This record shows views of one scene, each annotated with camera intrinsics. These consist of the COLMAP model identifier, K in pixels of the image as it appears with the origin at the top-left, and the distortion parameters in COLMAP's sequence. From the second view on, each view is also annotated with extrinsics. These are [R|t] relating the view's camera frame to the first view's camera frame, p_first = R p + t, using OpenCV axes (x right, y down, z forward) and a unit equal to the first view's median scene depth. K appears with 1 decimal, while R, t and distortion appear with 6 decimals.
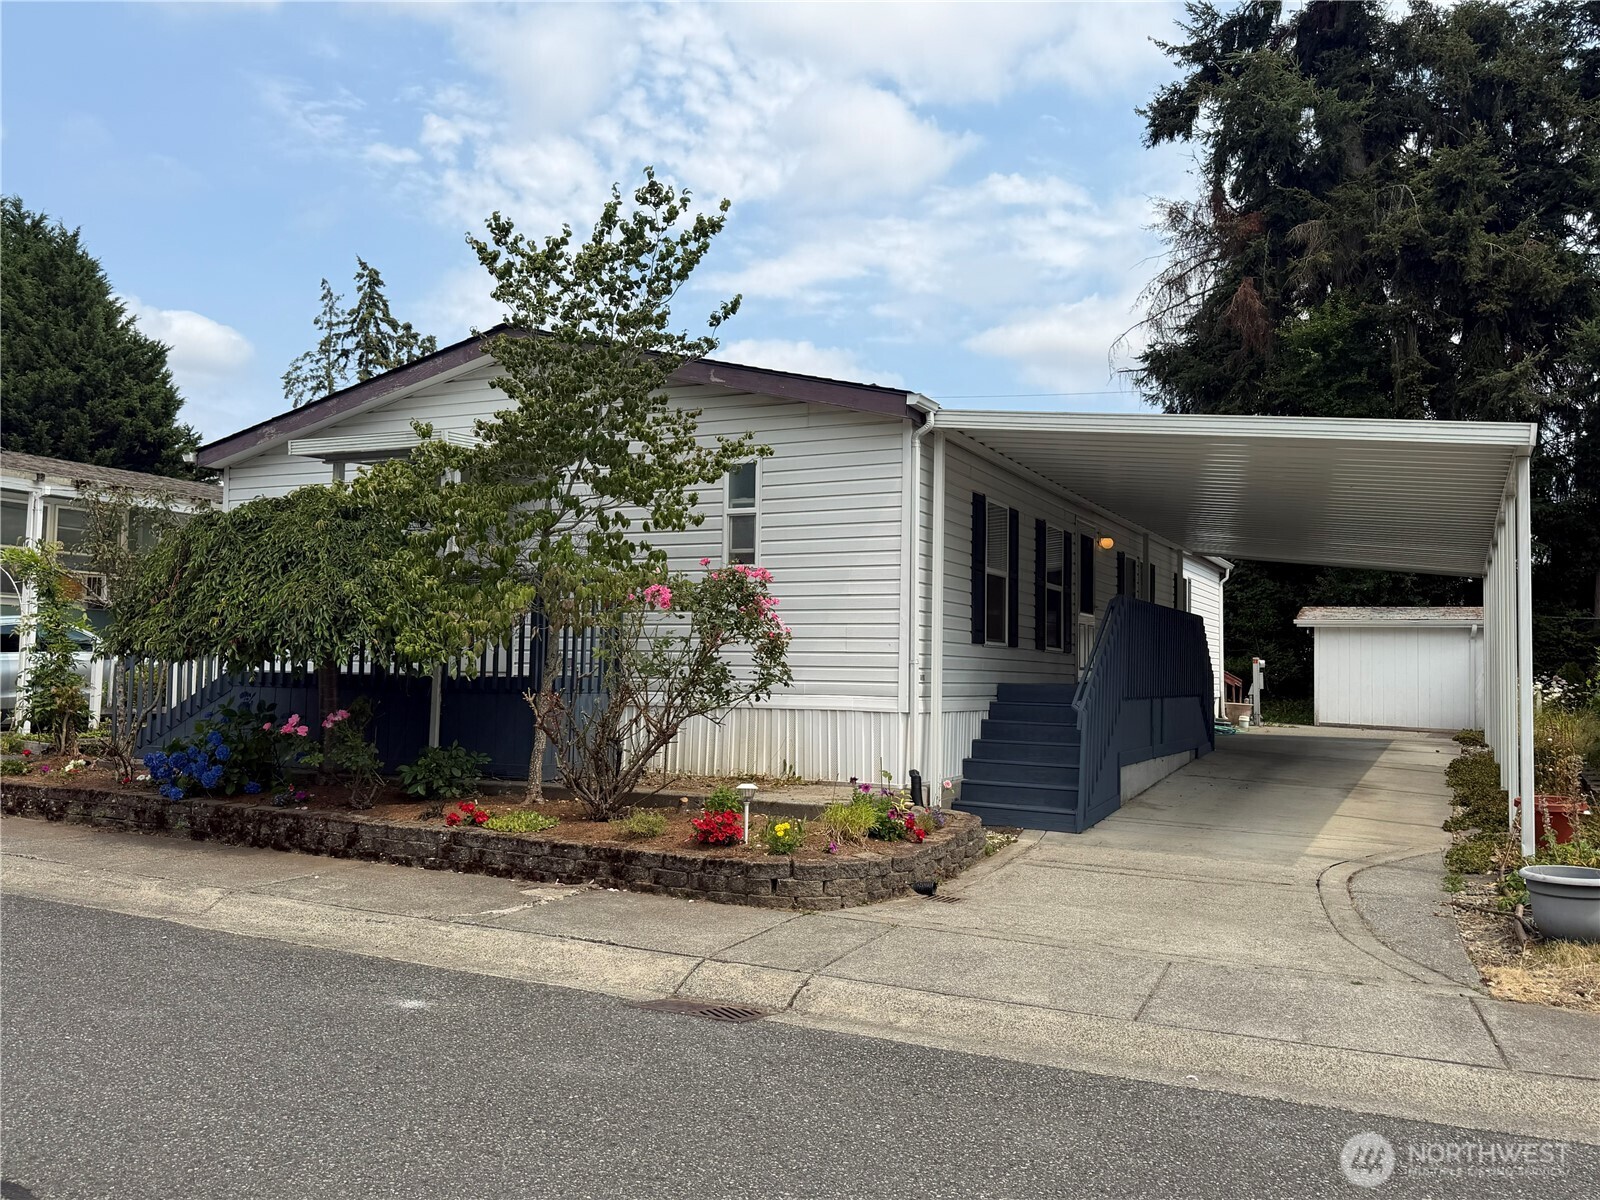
lens RADIAL K [[1307.3, 0, 800.0], [0, 1307.3, 600.0], [0, 0, 1]] dist [0.159549, -0.316451]
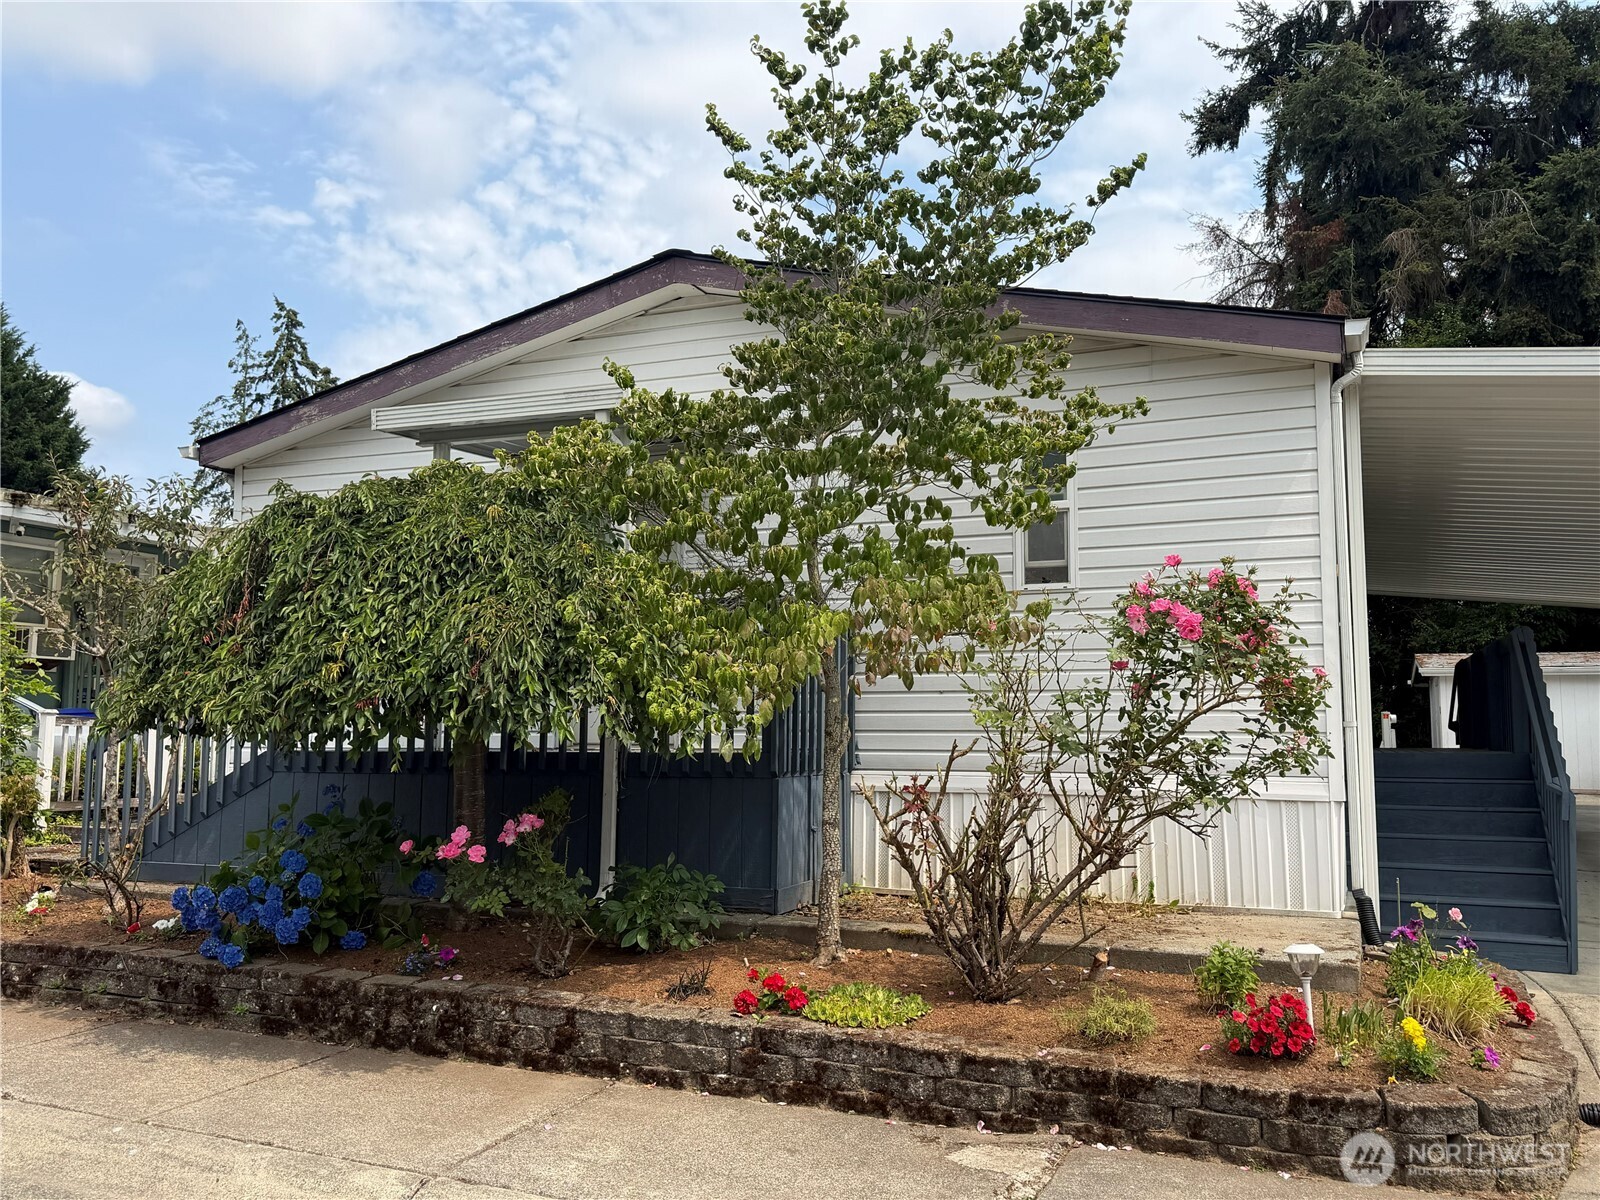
lens RADIAL K [[1306.0, 0, 800.0], [0, 1306.0, 600.0], [0, 0, 1]] dist [0.115371, -0.194610]
pose [[0.997170, -0.006975, 0.074849, -0.254116], [0.010331, 0.998954, -0.044546, 0.012007], [-0.074460, 0.045193, 0.996199, 0.367777]]
